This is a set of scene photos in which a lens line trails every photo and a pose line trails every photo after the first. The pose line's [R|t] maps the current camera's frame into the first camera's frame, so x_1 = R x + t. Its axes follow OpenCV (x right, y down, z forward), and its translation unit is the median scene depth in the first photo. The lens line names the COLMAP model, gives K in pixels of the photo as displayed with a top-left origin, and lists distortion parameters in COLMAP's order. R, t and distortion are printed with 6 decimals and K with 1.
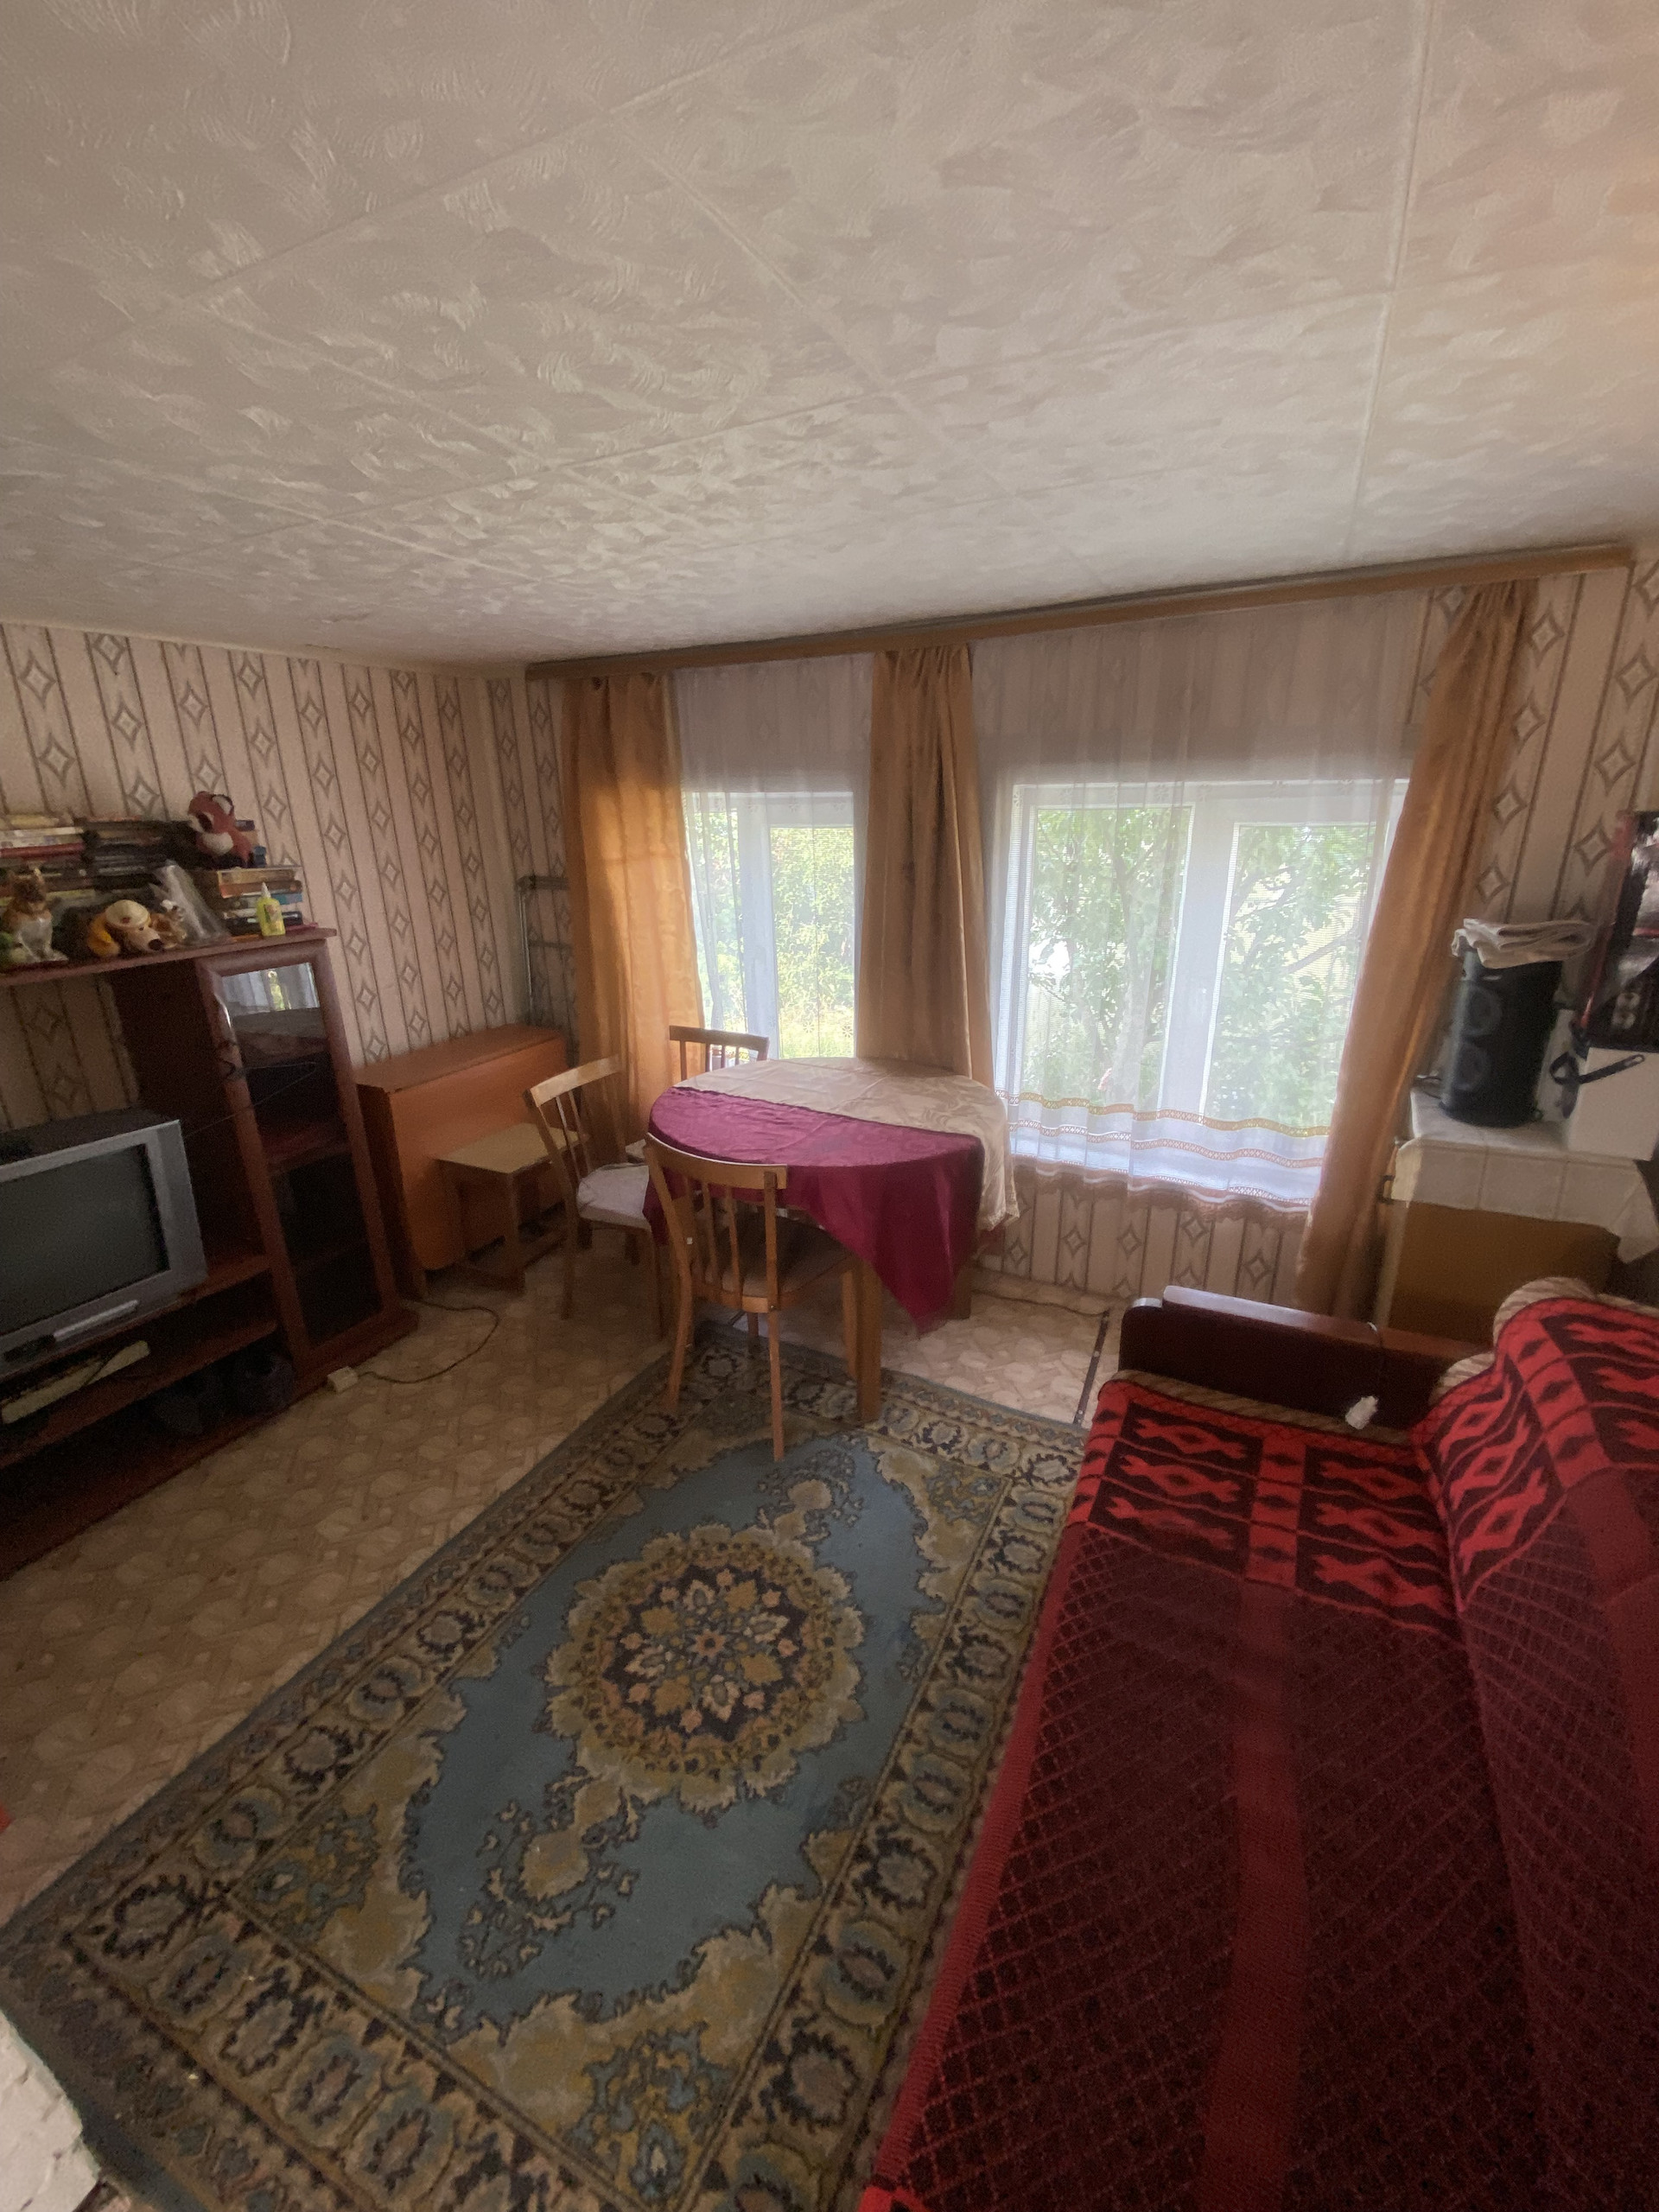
lens RADIAL K [[897.0, 0, 825.3], [0, 897.0, 1100.1], [0, 0, 1]] dist [0.011235, -0.016098]
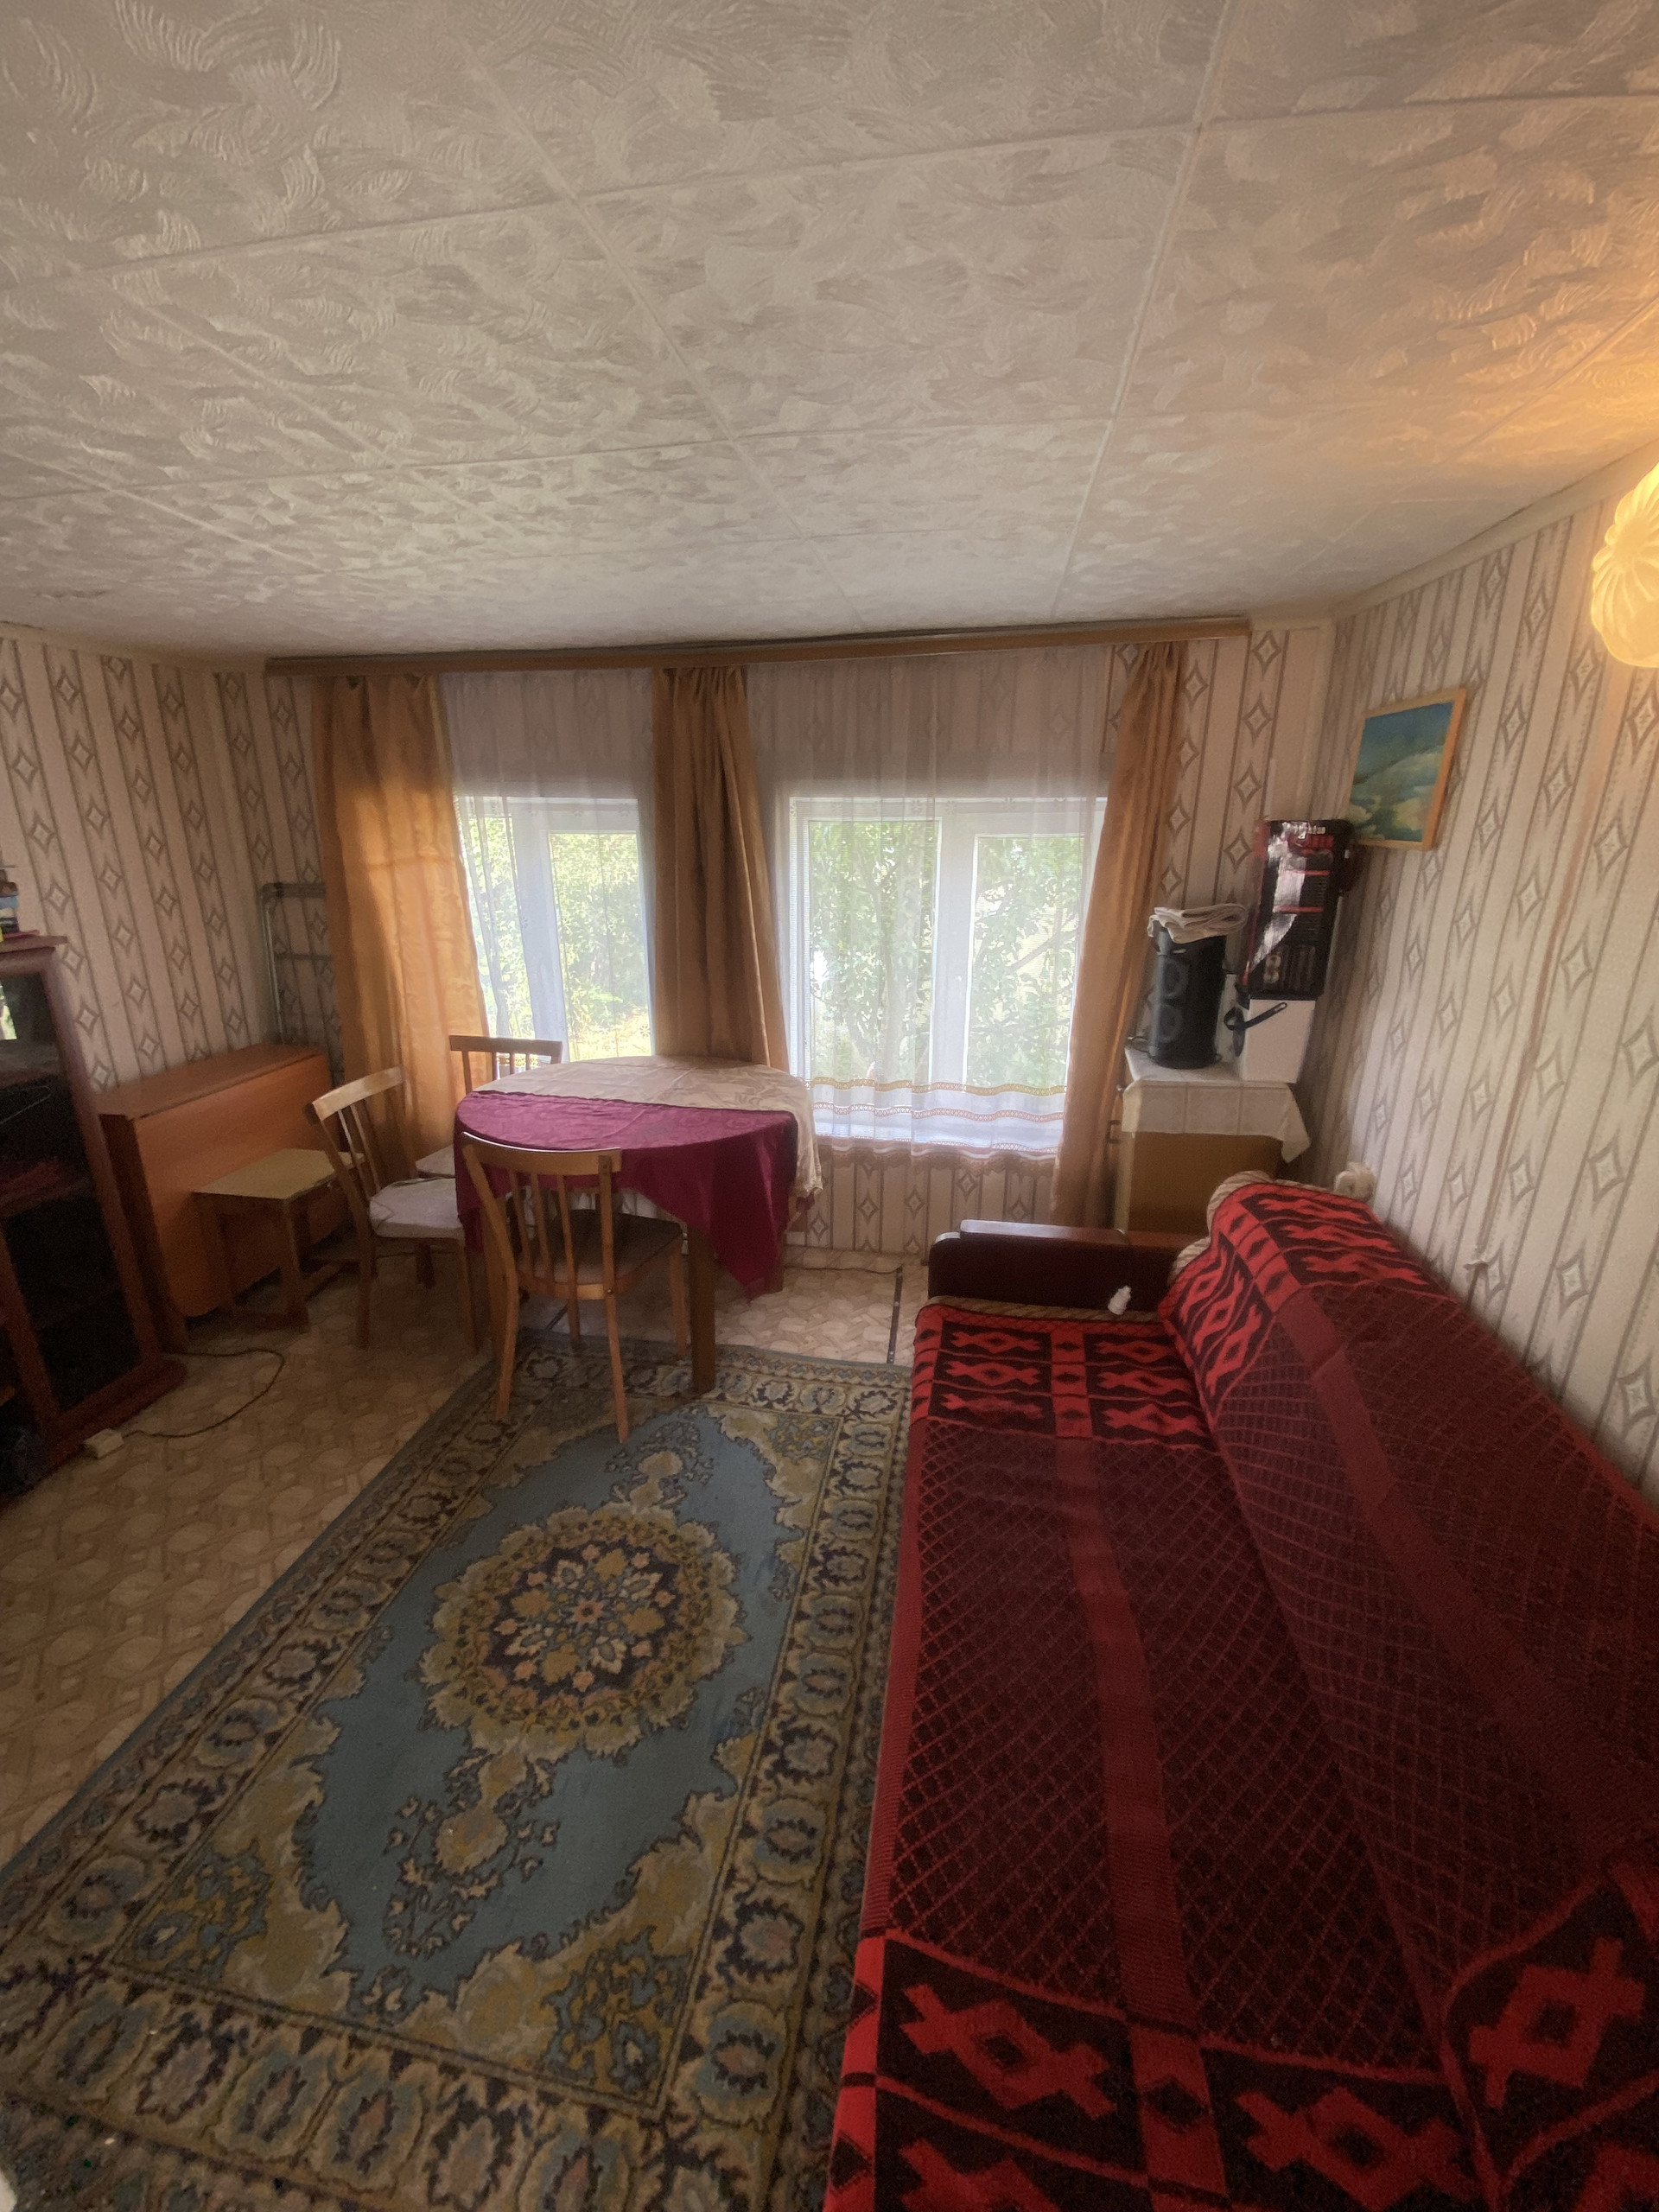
lens RADIAL K [[897.0, 0, 825.7], [0, 897.0, 1099.9], [0, 0, 1]] dist [0.011235, -0.016098]
pose [[0.957546, -0.067994, 0.280147, -0.119034], [0.075617, 0.997001, -0.016478, 0.062242], [-0.278186, 0.036963, 0.959816, -0.082046]]
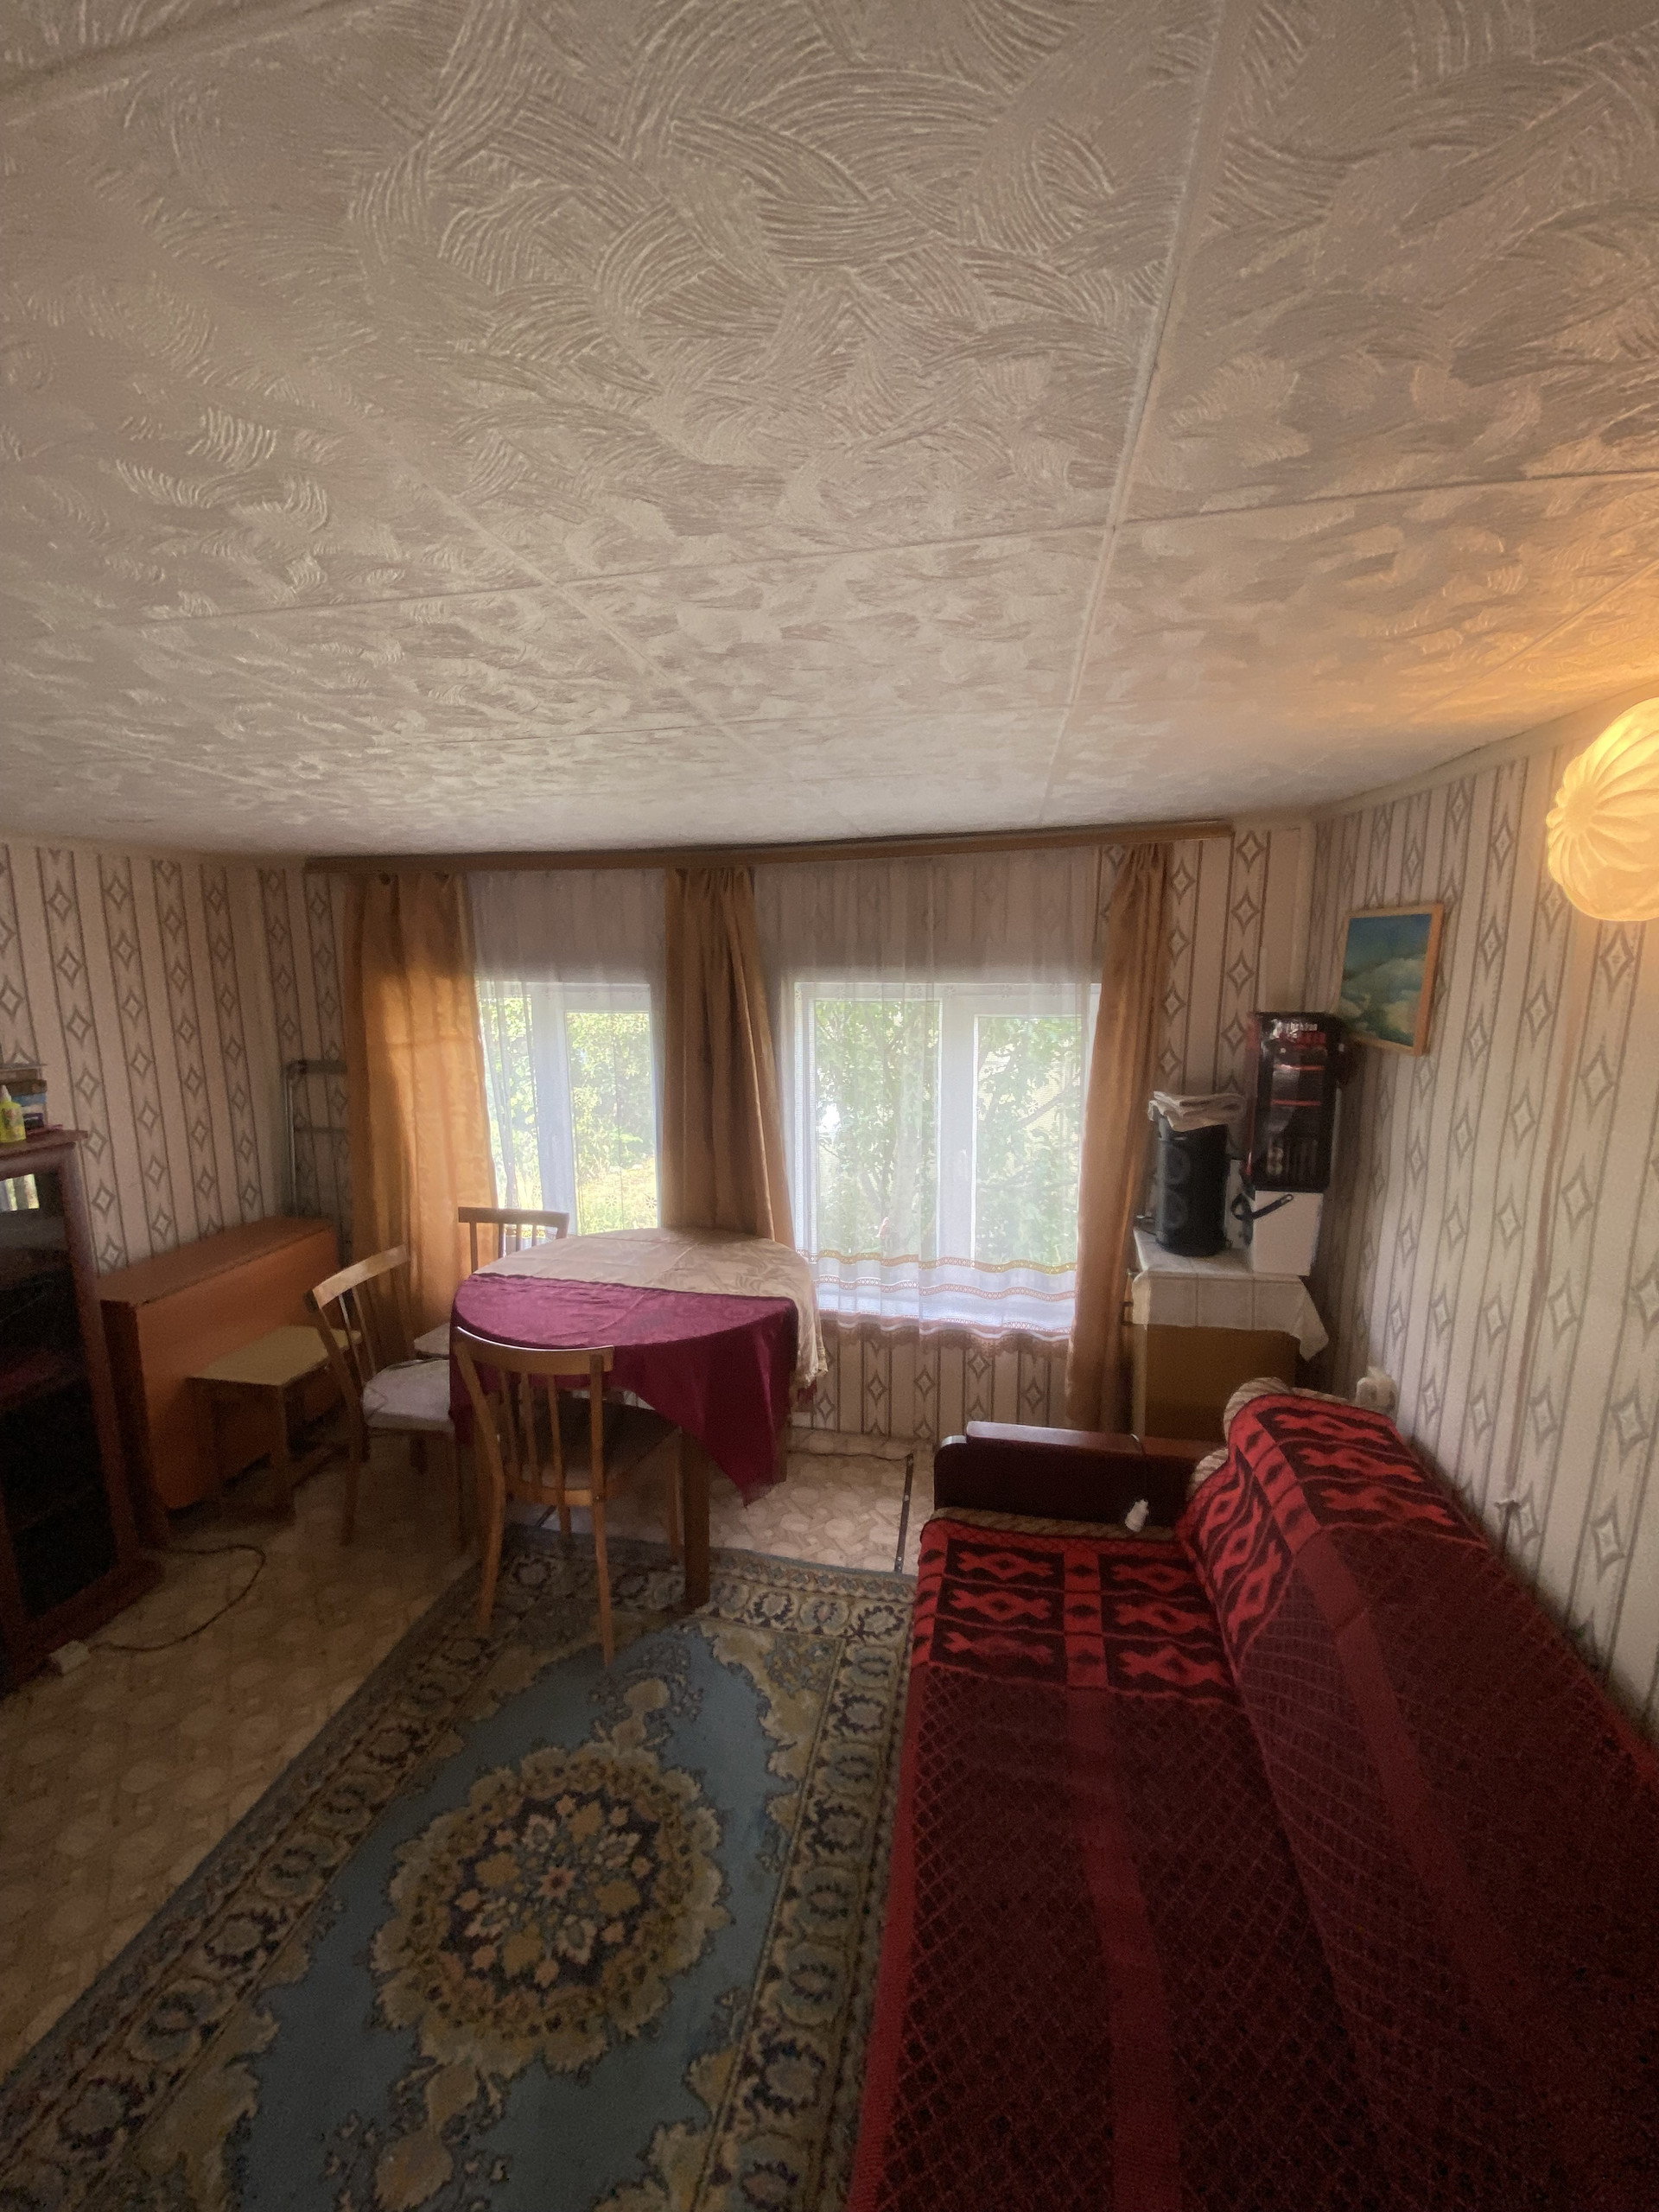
lens RADIAL K [[897.0, 0, 825.0], [0, 897.0, 1099.5], [0, 0, 1]] dist [0.011235, -0.016098]
pose [[0.964736, -0.031150, 0.261370, -0.079733], [0.075006, 0.984338, -0.159540, -0.027354], [-0.252307, 0.173518, 0.951962, -0.098755]]
